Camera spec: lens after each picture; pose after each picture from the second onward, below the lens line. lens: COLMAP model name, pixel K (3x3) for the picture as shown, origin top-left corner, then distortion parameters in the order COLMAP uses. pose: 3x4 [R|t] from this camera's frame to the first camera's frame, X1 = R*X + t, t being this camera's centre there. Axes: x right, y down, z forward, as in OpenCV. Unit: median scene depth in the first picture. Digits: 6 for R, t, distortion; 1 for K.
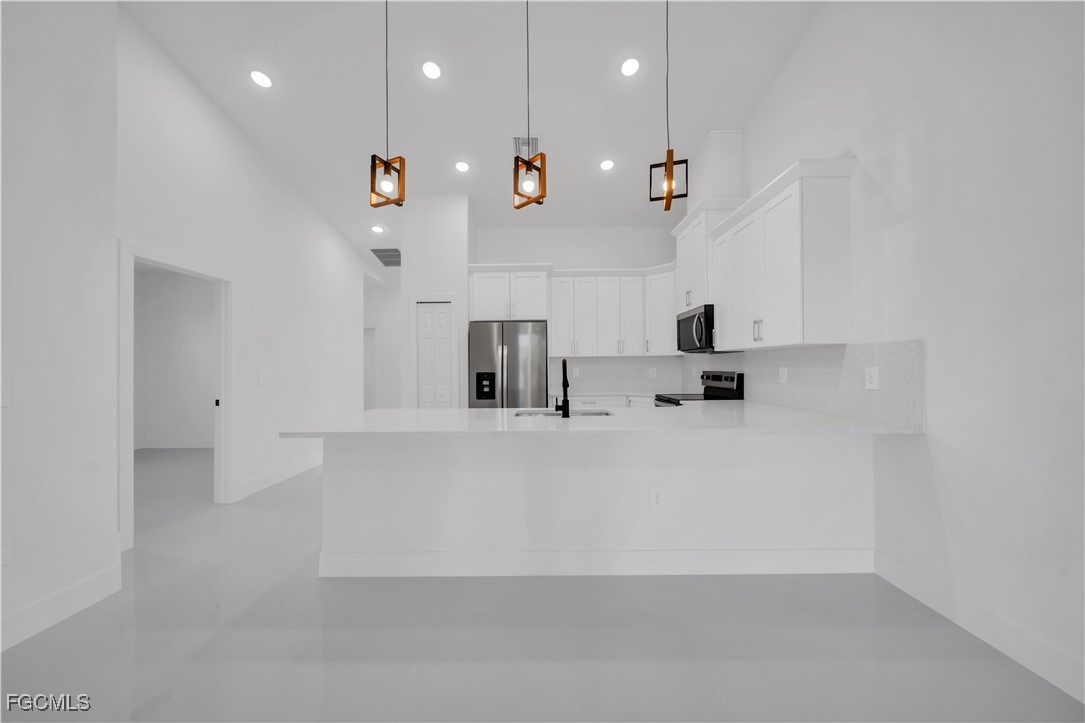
lens RADIAL K [[376.0, 0, 542.5], [0, 376.0, 361.5], [0, 0, 1]] dist [0.001602, -0.000112]
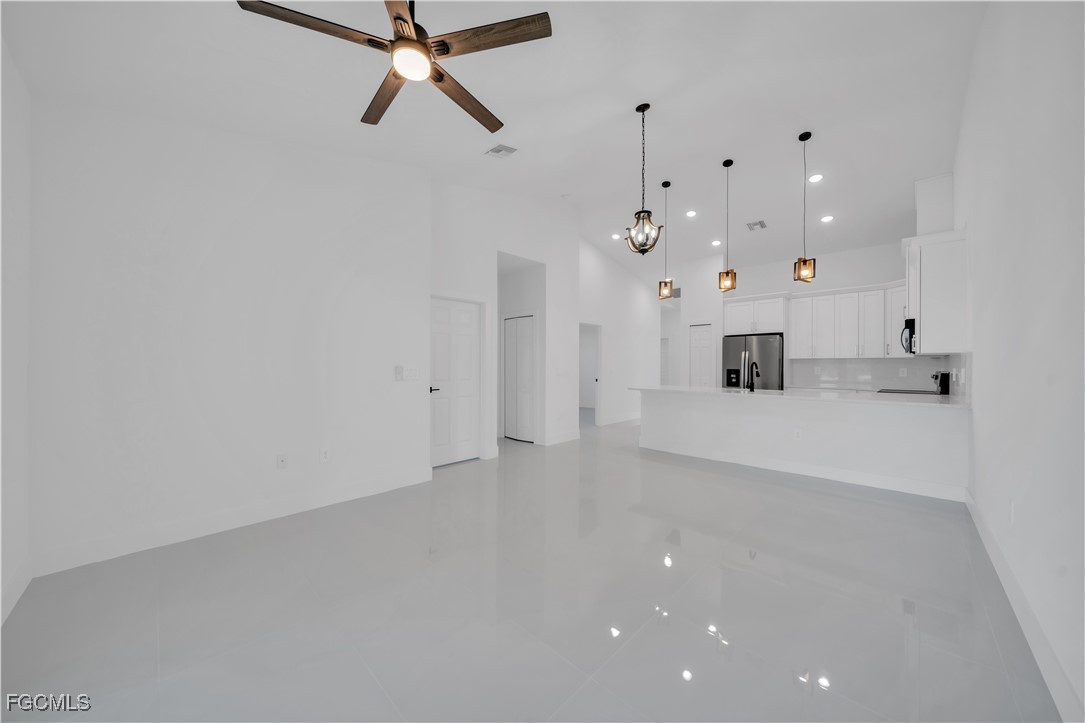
lens RADIAL K [[376.0, 0, 542.5], [0, 376.0, 361.5], [0, 0, 1]] dist [0.001602, -0.000112]
pose [[0.725938, 0.004209, -0.687747, 0.341944], [-0.001677, 0.999989, 0.004350, -0.007903], [0.687758, -0.002004, 0.725937, -0.659442]]
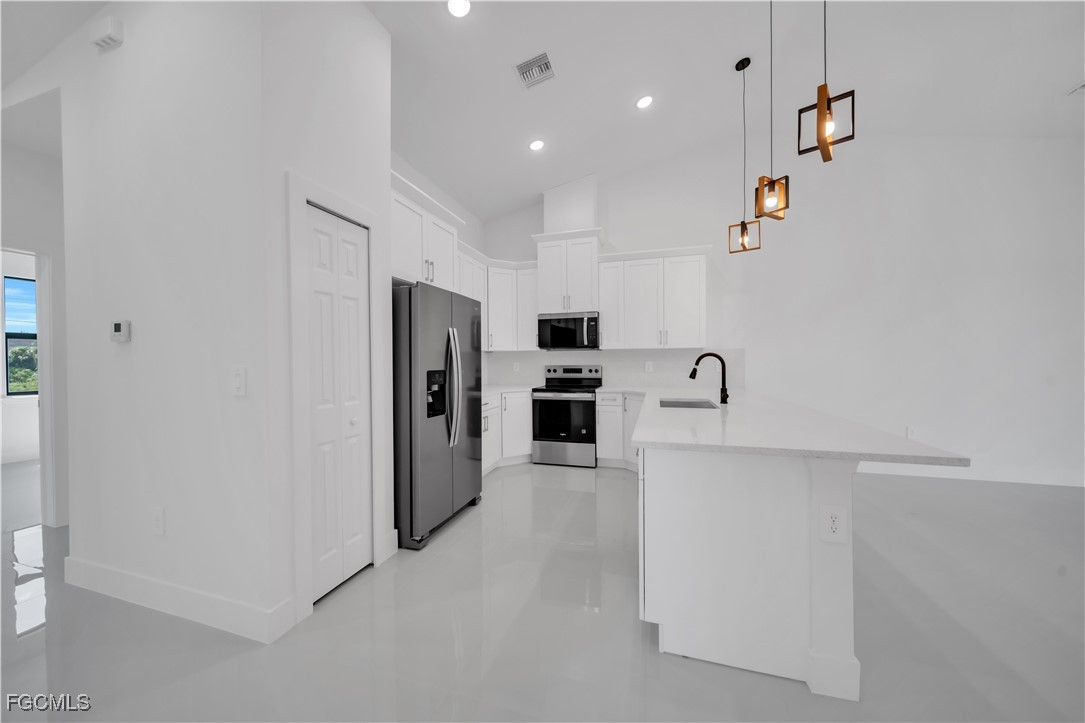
lens RADIAL K [[376.0, 0, 542.5], [0, 376.0, 361.5], [0, 0, 1]] dist [0.001602, -0.000112]
pose [[0.291492, 0.003485, 0.956567, -0.669800], [-0.007814, 0.999969, -0.001262, 0.014298], [-0.956541, -0.007107, 0.291510, 0.664612]]
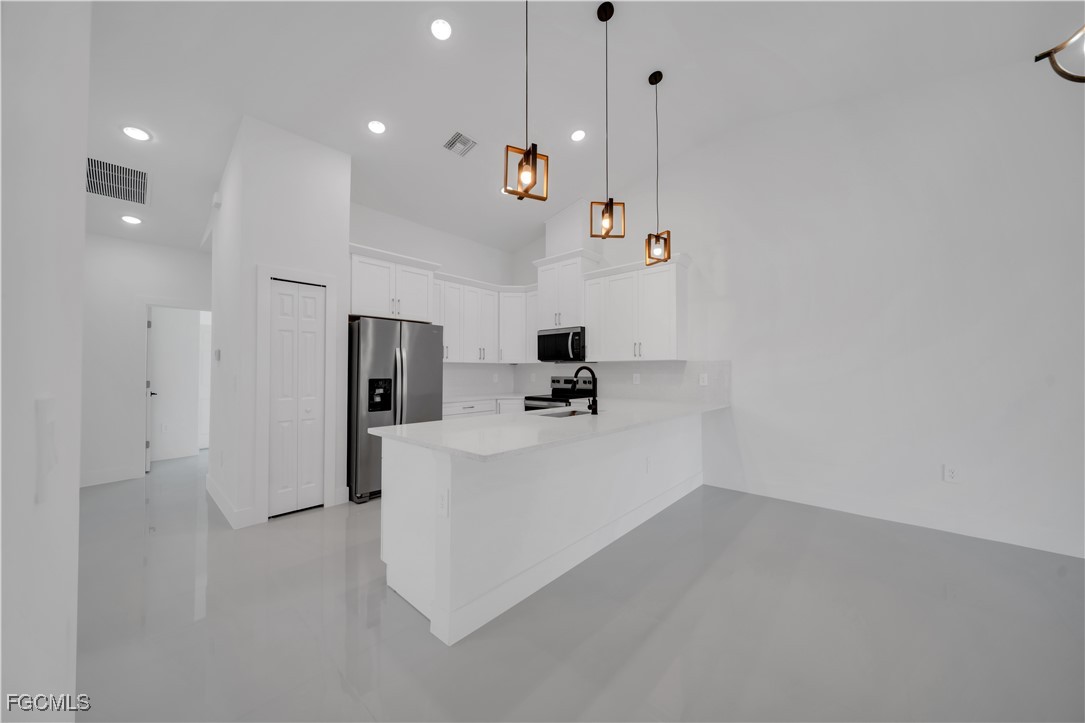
lens RADIAL K [[376.0, 0, 542.5], [0, 376.0, 361.5], [0, 0, 1]] dist [0.001602, -0.000112]
pose [[0.666460, 0.027895, 0.745018, -0.532415], [-0.015352, 0.999601, -0.023694, 0.005218], [-0.745382, 0.004354, 0.666623, 0.174858]]
